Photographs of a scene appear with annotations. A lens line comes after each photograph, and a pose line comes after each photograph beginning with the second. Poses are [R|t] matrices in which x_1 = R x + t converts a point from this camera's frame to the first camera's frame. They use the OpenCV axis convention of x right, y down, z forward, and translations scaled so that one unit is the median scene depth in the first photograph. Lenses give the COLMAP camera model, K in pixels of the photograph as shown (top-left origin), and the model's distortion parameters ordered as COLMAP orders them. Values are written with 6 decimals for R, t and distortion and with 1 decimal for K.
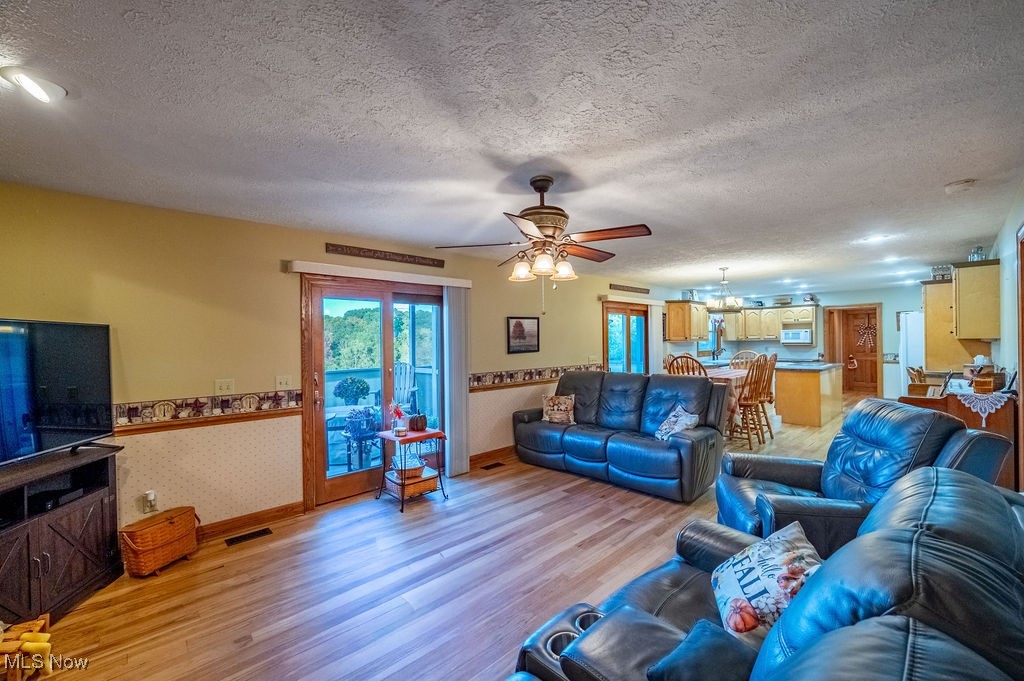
lens RADIAL K [[418.4, 0, 516.4], [0, 418.4, 337.1], [0, 0, 1]] dist [-0.006975, 0.000022]
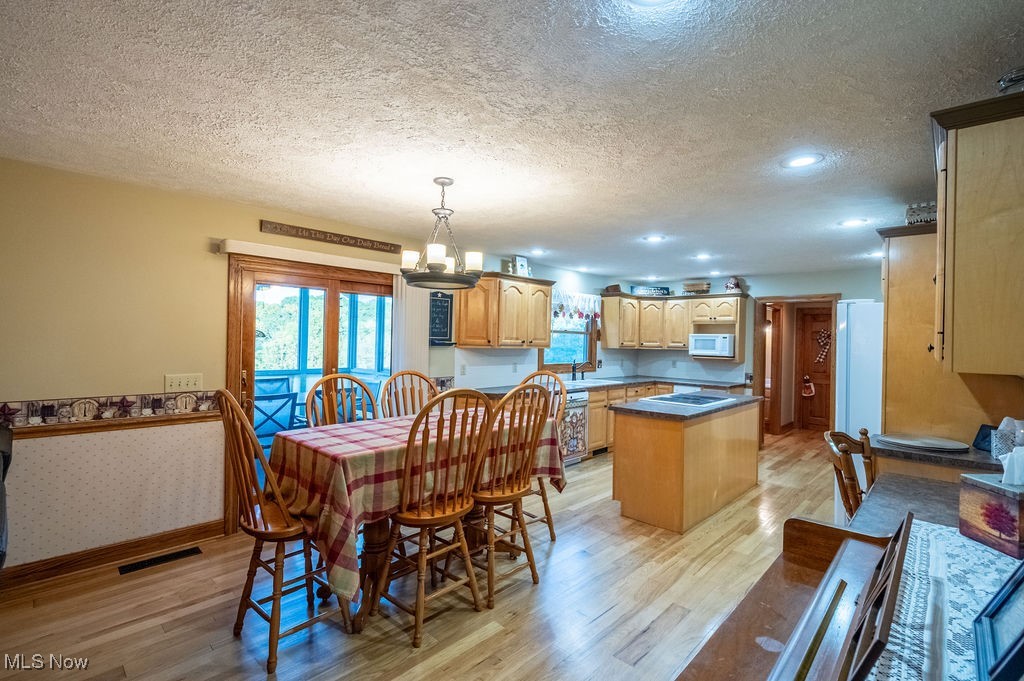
lens RADIAL K [[465.2, 0, 519.4], [0, 465.2, 342.5], [0, 0, 1]] dist [-0.023495, -0.000141]
pose [[0.998251, 0.030586, 0.050588, 0.023032], [-0.031099, 0.999472, 0.009391, -0.000202], [-0.050274, -0.010948, 0.998675, 0.021634]]
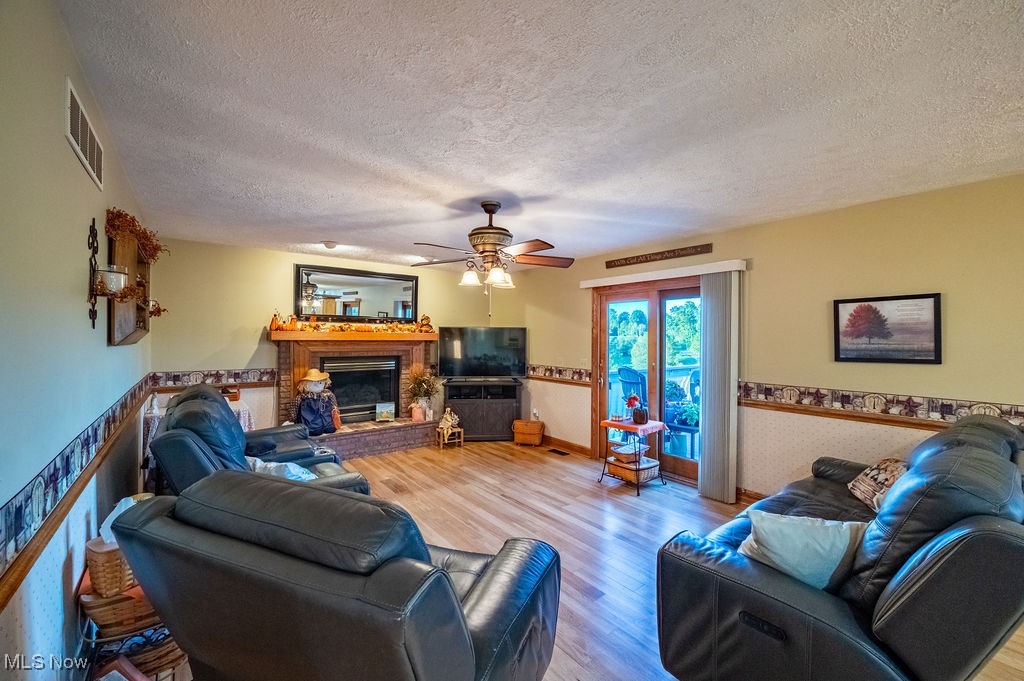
lens RADIAL K [[418.4, 0, 516.4], [0, 418.4, 337.1], [0, 0, 1]] dist [-0.006975, 0.000022]
pose [[-0.097070, 0.015319, -0.995160, 1.244842], [0.004712, 0.999877, 0.014932, -0.012832], [0.995266, -0.003239, -0.097130, 1.189701]]
